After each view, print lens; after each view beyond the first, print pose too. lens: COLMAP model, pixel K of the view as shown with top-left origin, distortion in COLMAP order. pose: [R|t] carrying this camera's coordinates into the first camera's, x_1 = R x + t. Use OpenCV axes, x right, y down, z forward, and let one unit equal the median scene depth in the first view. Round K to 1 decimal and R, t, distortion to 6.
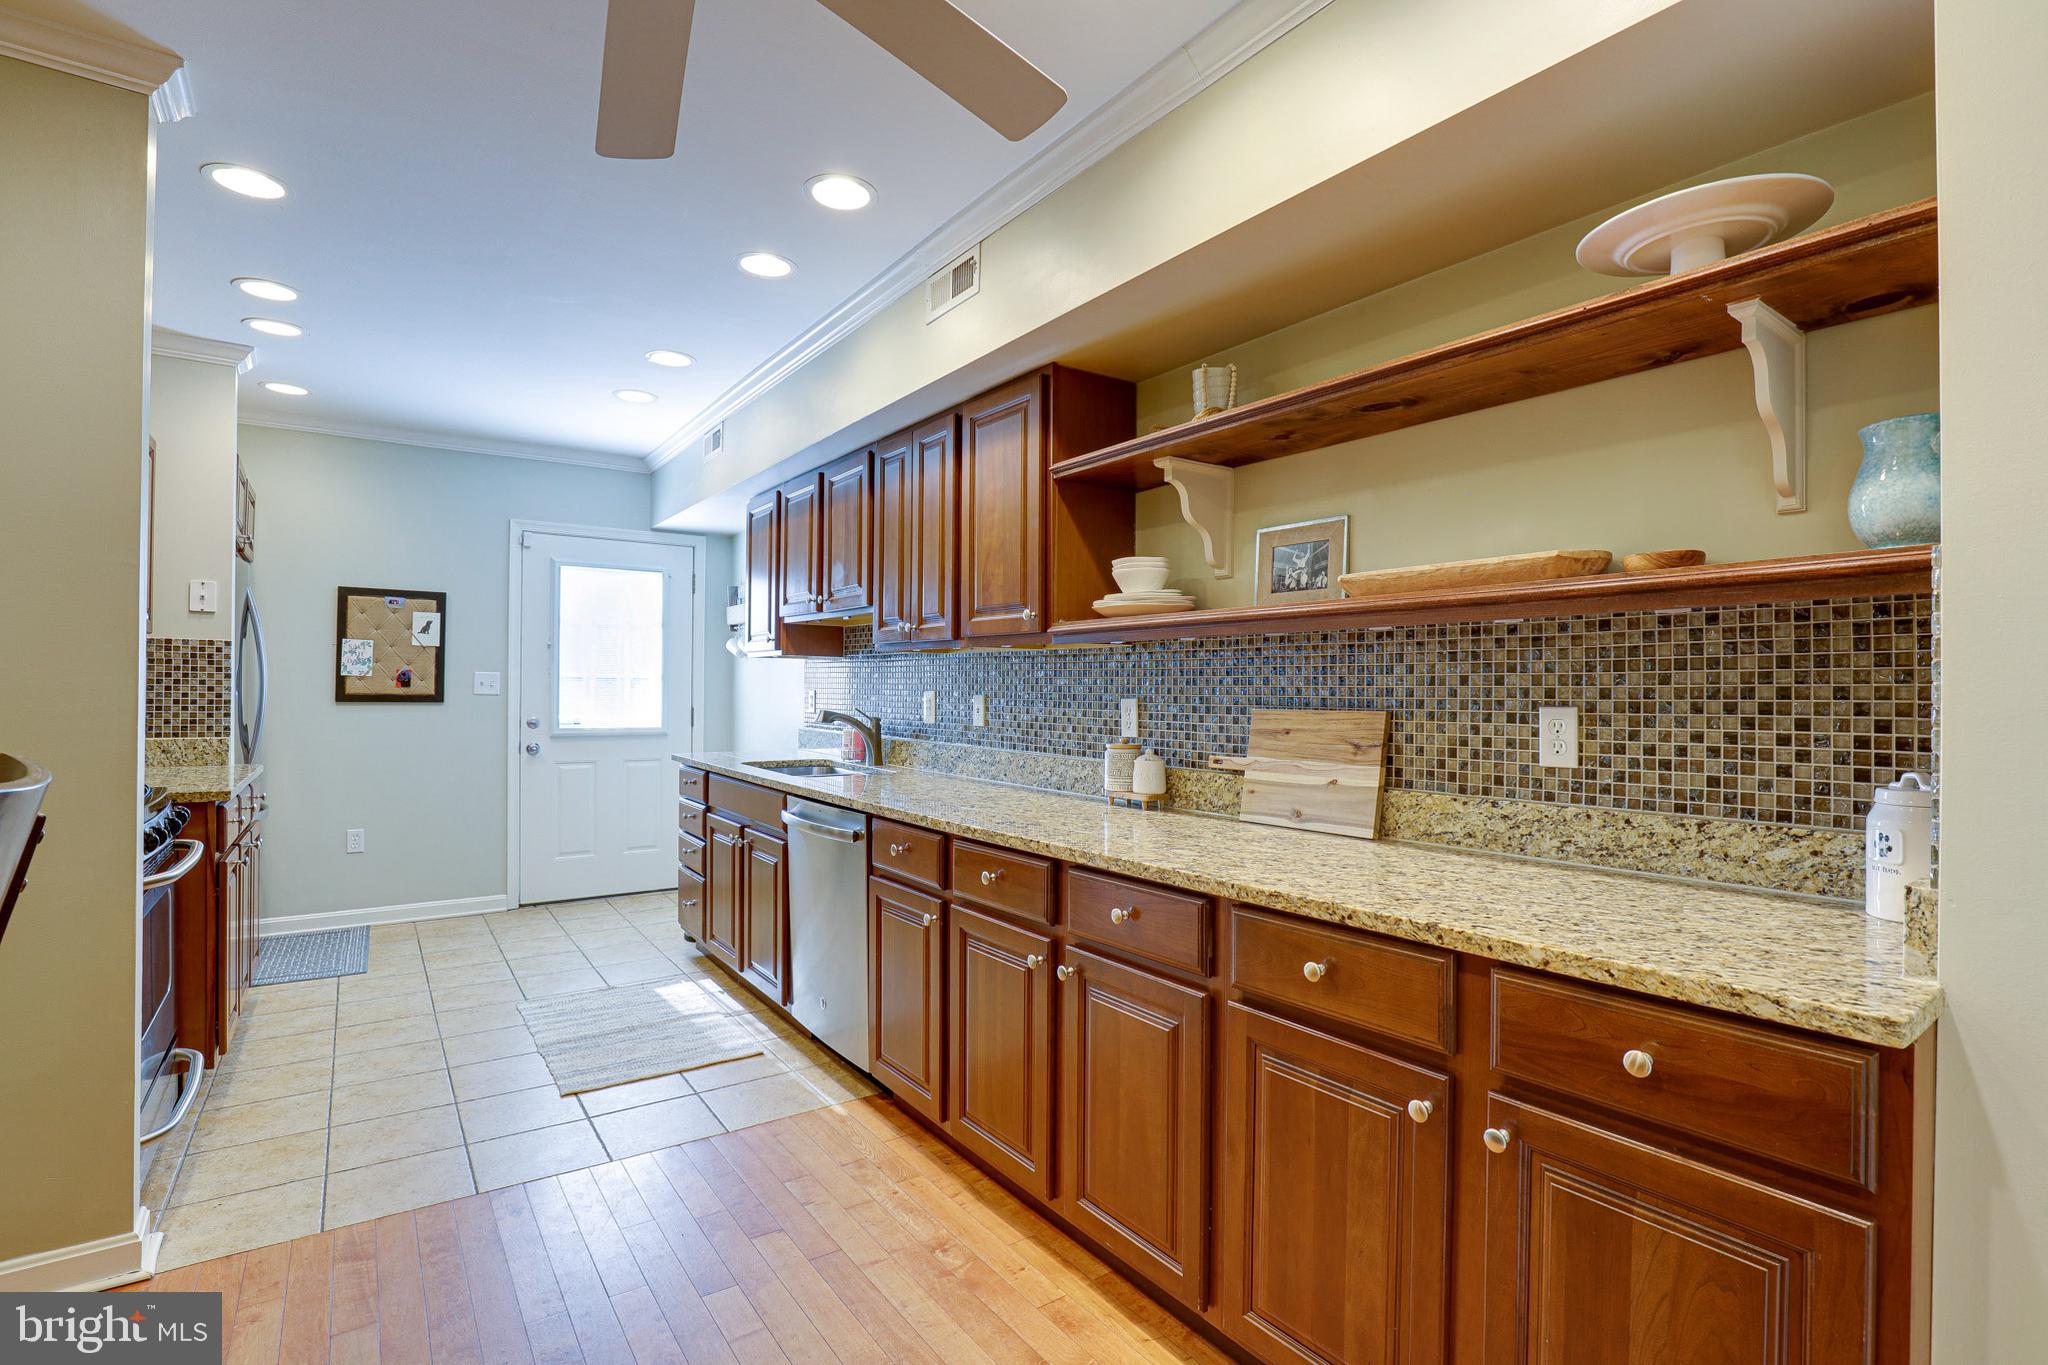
lens RADIAL K [[944.8, 0, 1045.4], [0, 944.8, 683.7], [0, 0, 1]] dist [-0.037889, 0.008083]
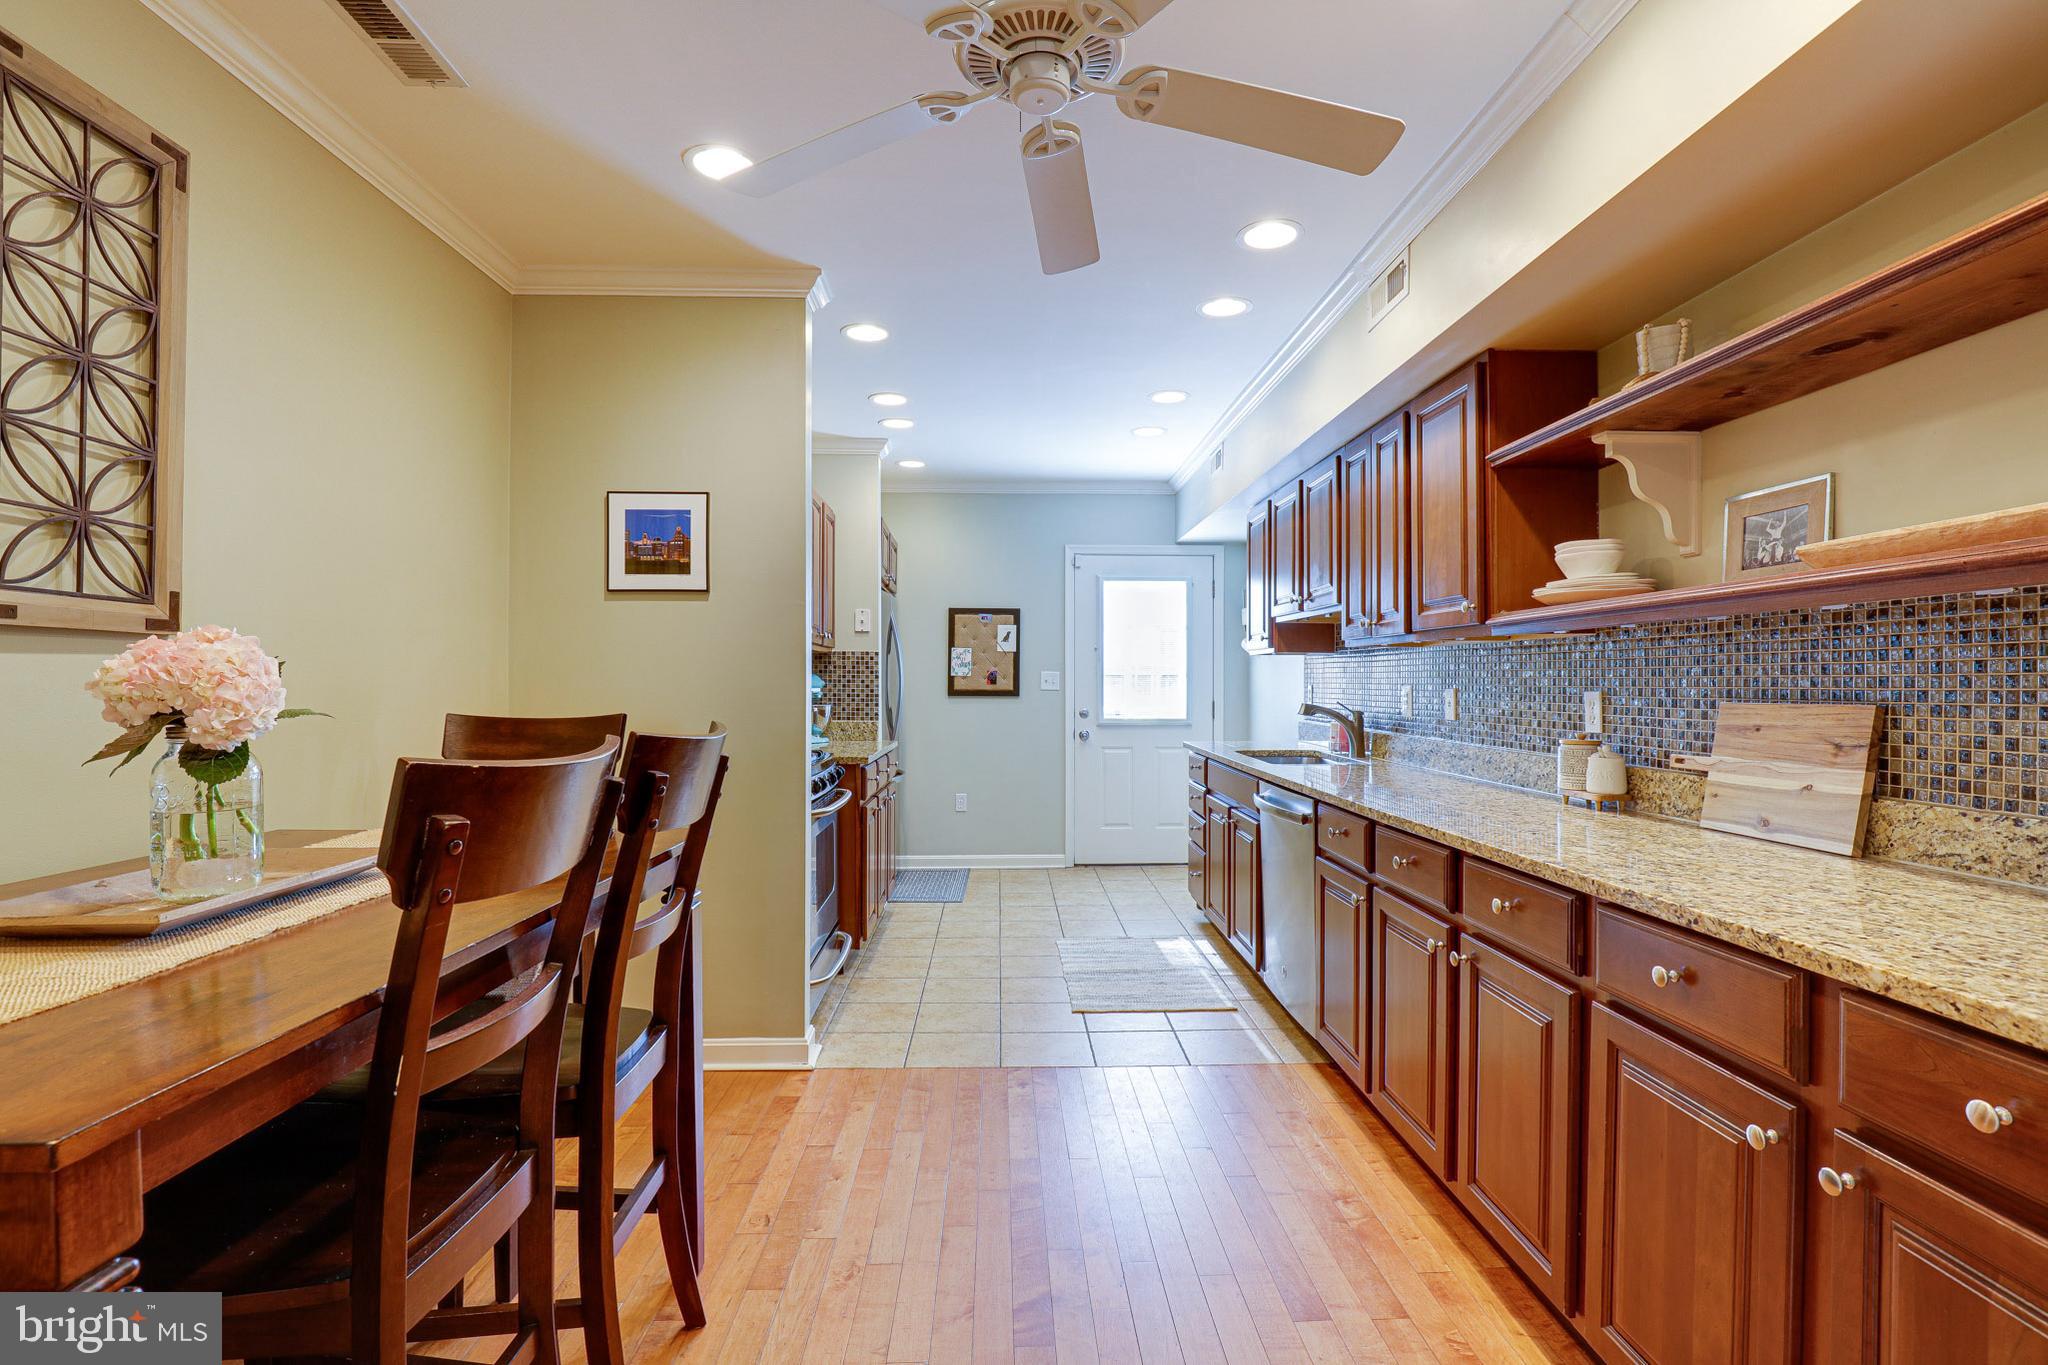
lens RADIAL K [[944.8, 0, 1050.1], [0, 944.8, 682.2], [0, 0, 1]] dist [-0.037889, 0.008083]
pose [[0.835378, -0.007069, -0.549630, 0.111864], [0.008587, 0.999963, 0.000191, 0.001563], [0.549609, -0.004879, 0.835408, -0.047517]]
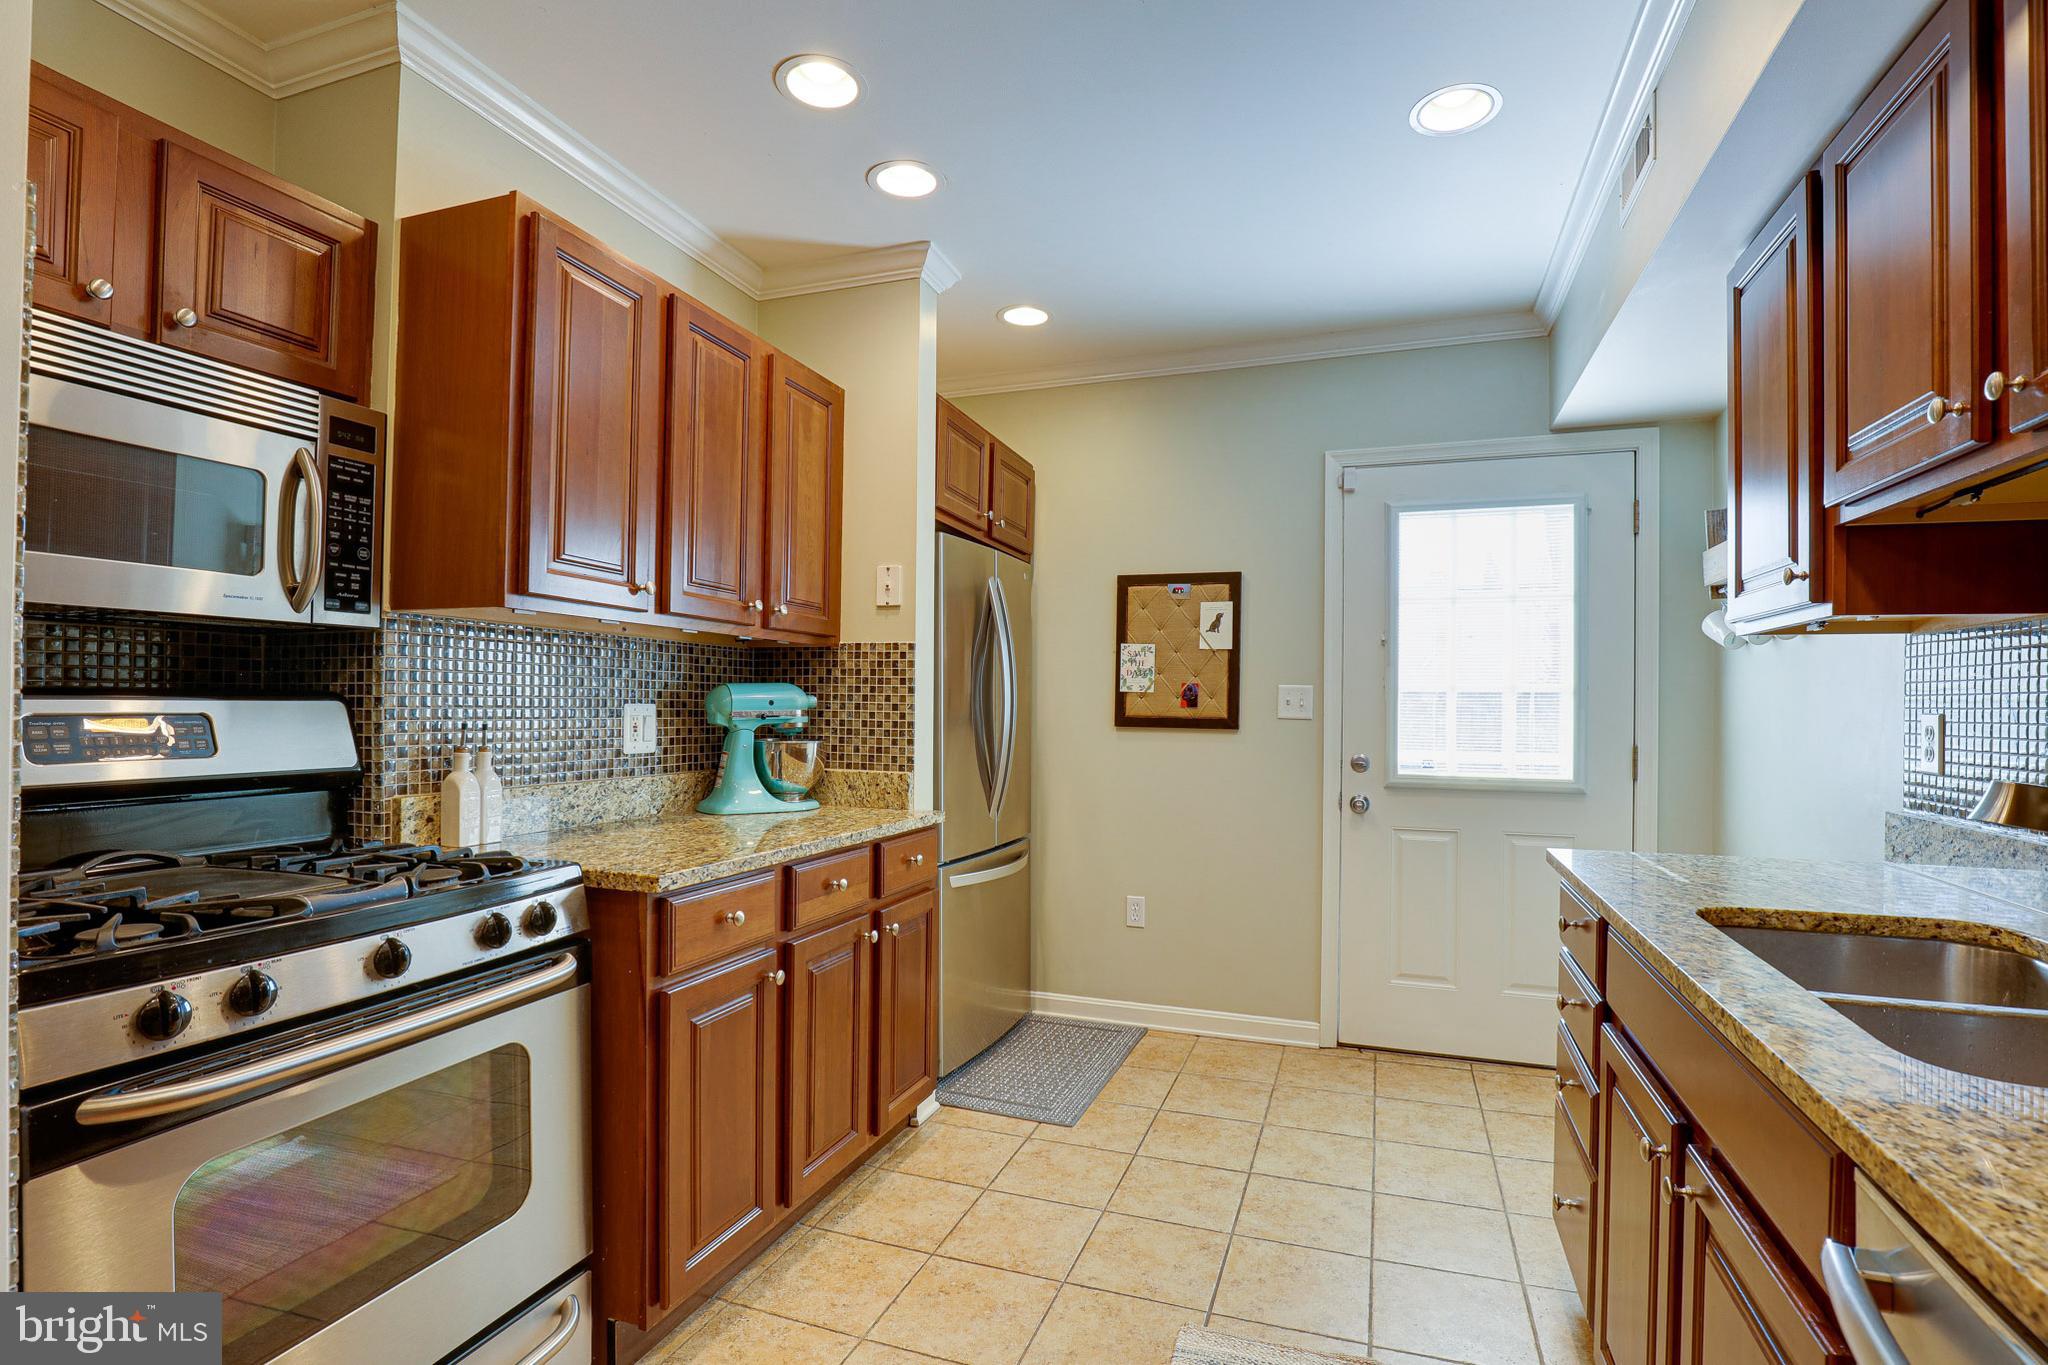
lens RADIAL K [[944.8, 0, 1068.6], [0, 944.8, 703.4], [0, 0, 1]] dist [-0.037889, 0.008083]
pose [[0.569368, -0.002798, -0.822078, -0.181056], [-0.002127, 0.999986, -0.004876, 0.005597], [0.822080, 0.004524, 0.569354, 0.648171]]
